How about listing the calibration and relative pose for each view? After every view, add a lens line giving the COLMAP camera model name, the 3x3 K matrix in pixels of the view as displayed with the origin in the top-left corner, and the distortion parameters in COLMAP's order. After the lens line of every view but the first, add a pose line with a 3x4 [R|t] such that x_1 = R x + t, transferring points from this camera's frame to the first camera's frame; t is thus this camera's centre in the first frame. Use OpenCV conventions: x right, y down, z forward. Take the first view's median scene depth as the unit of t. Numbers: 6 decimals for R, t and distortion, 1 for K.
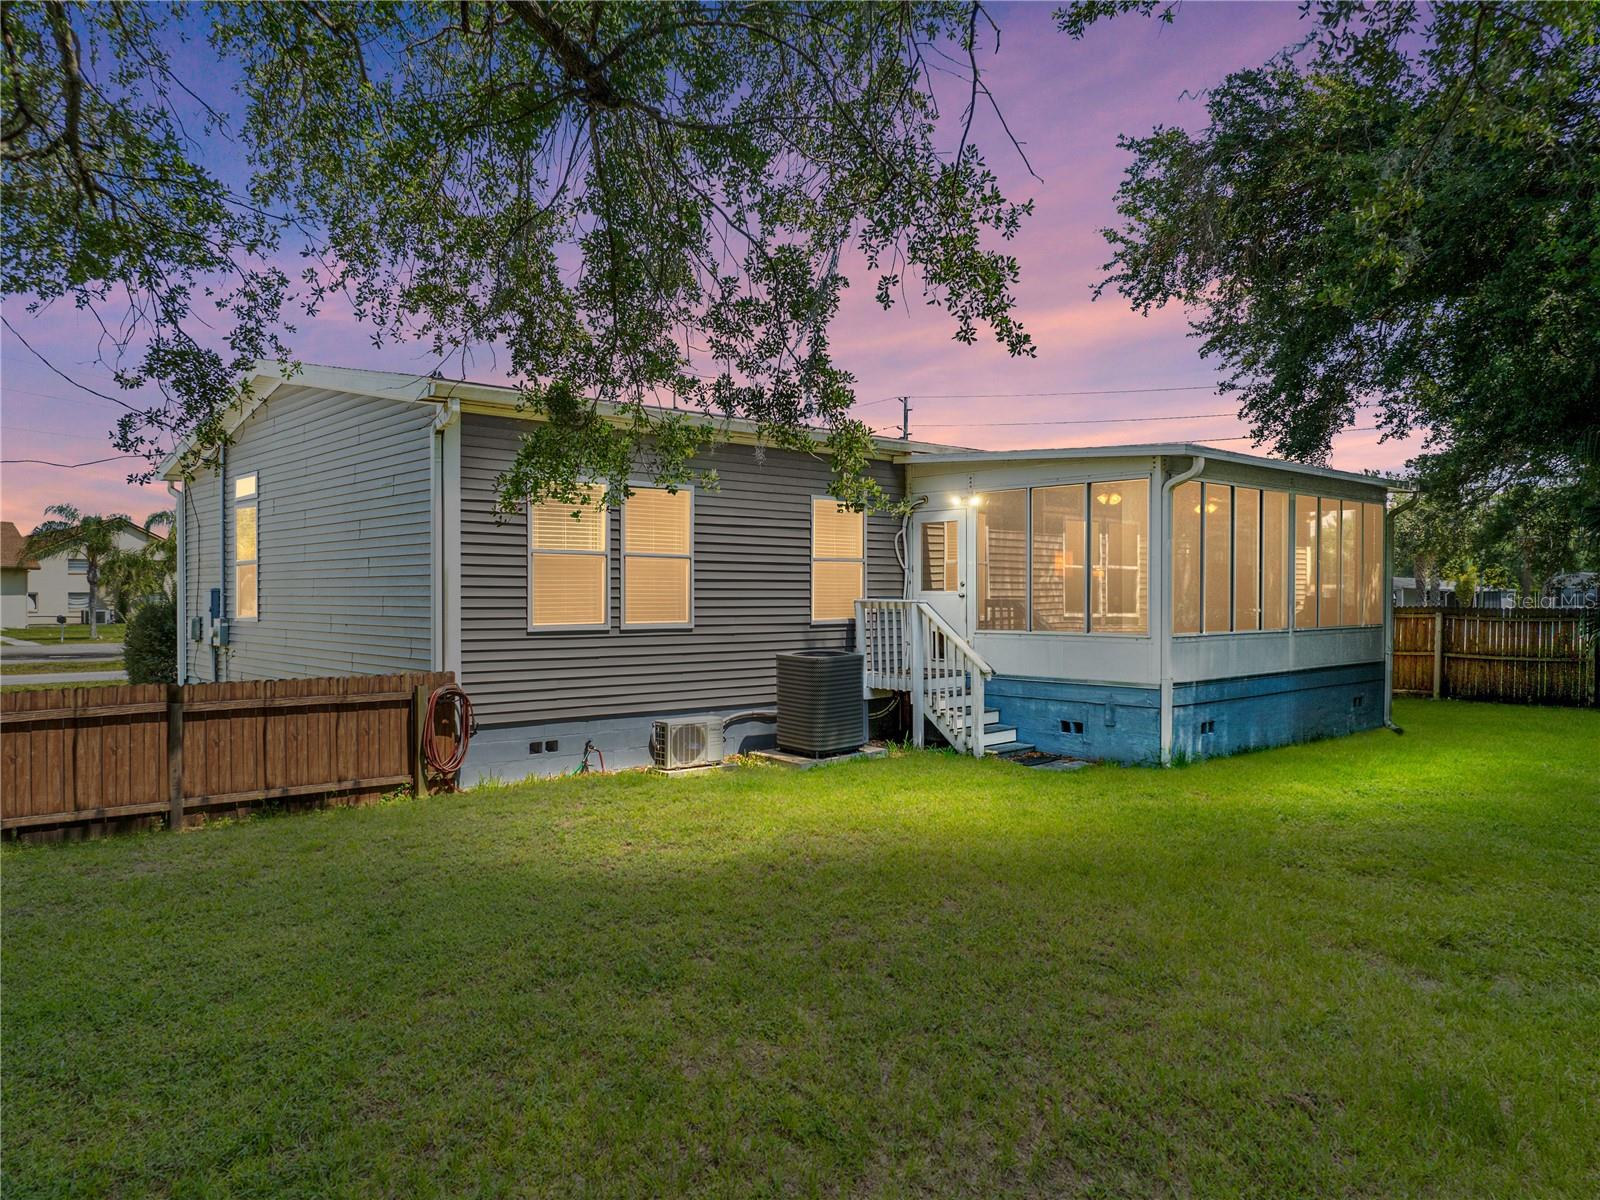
lens RADIAL K [[1137.6, 0, 798.2], [0, 1137.6, 591.3], [0, 0, 1]] dist [-0.028384, 0.013517]
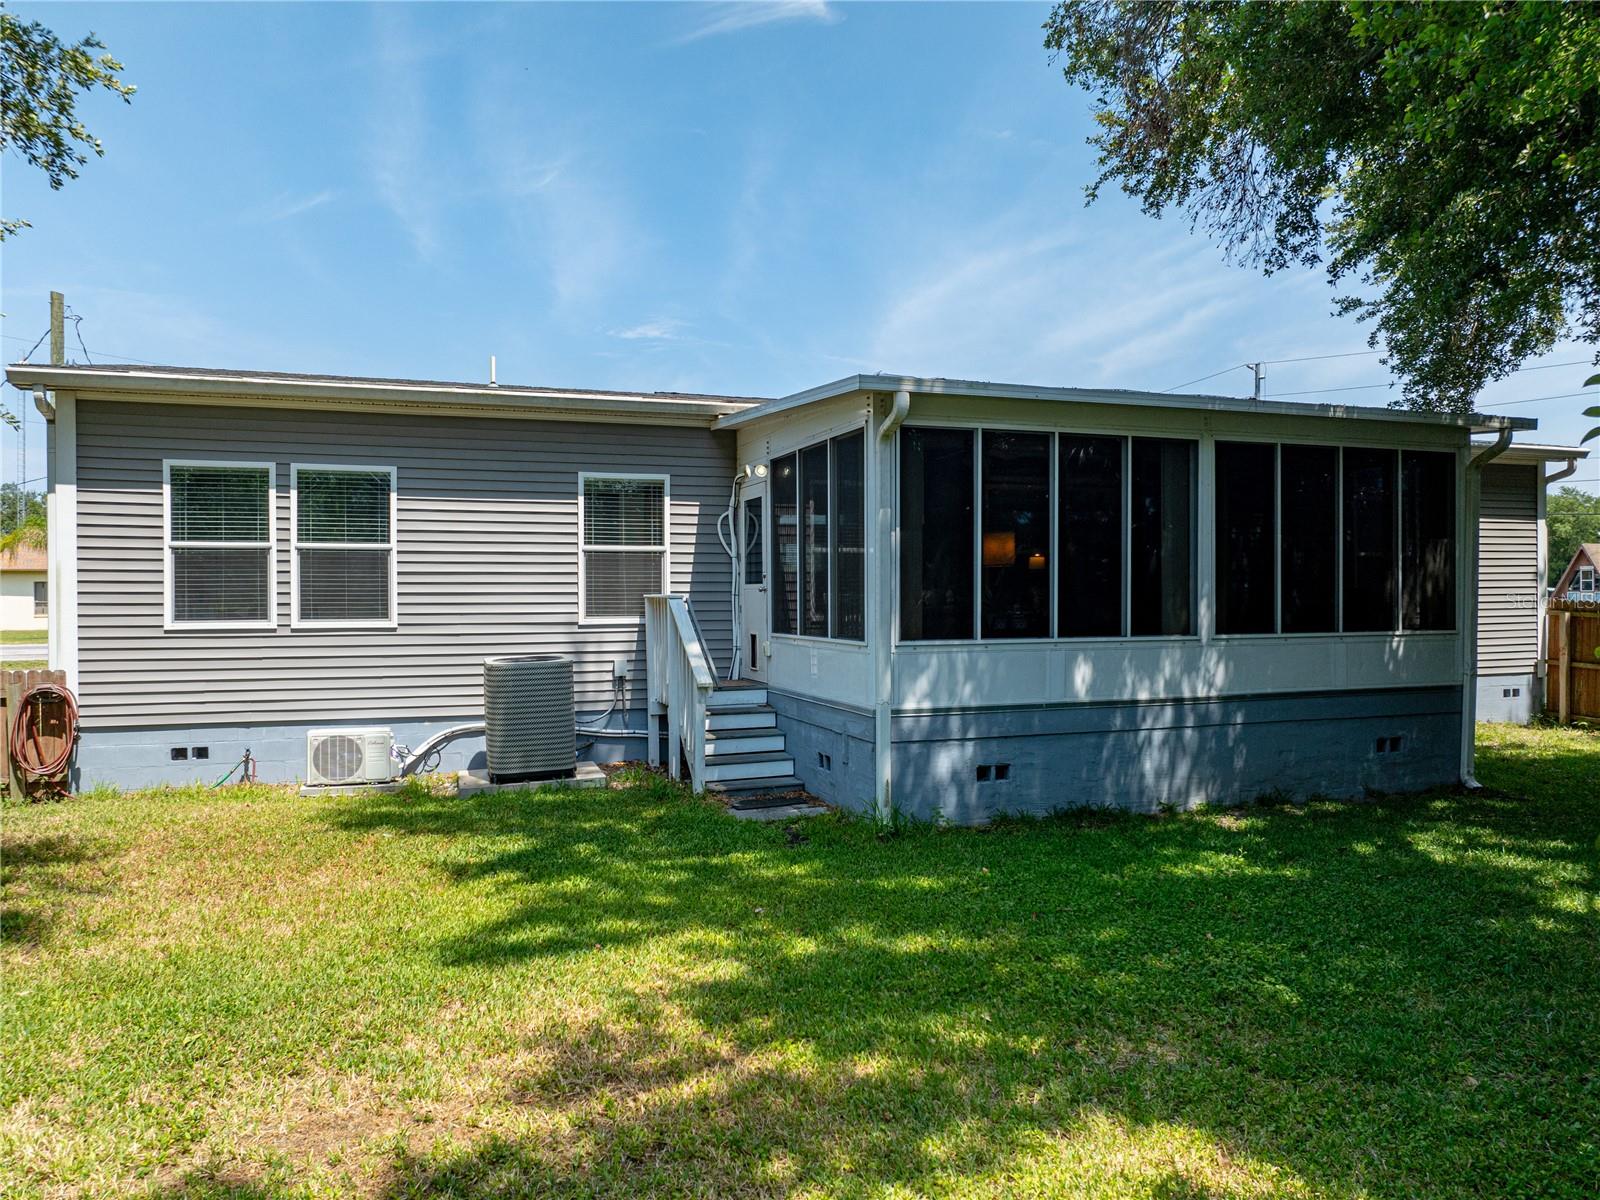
lens RADIAL K [[1137.6, 0, 798.2], [0, 1137.6, 591.3], [0, 0, 1]] dist [-0.028384, 0.013517]
pose [[0.923245, -0.004097, -0.384191, 0.456400], [0.005145, 0.999985, 0.001702, 0.003865], [0.384178, -0.003548, 0.923252, 0.258096]]
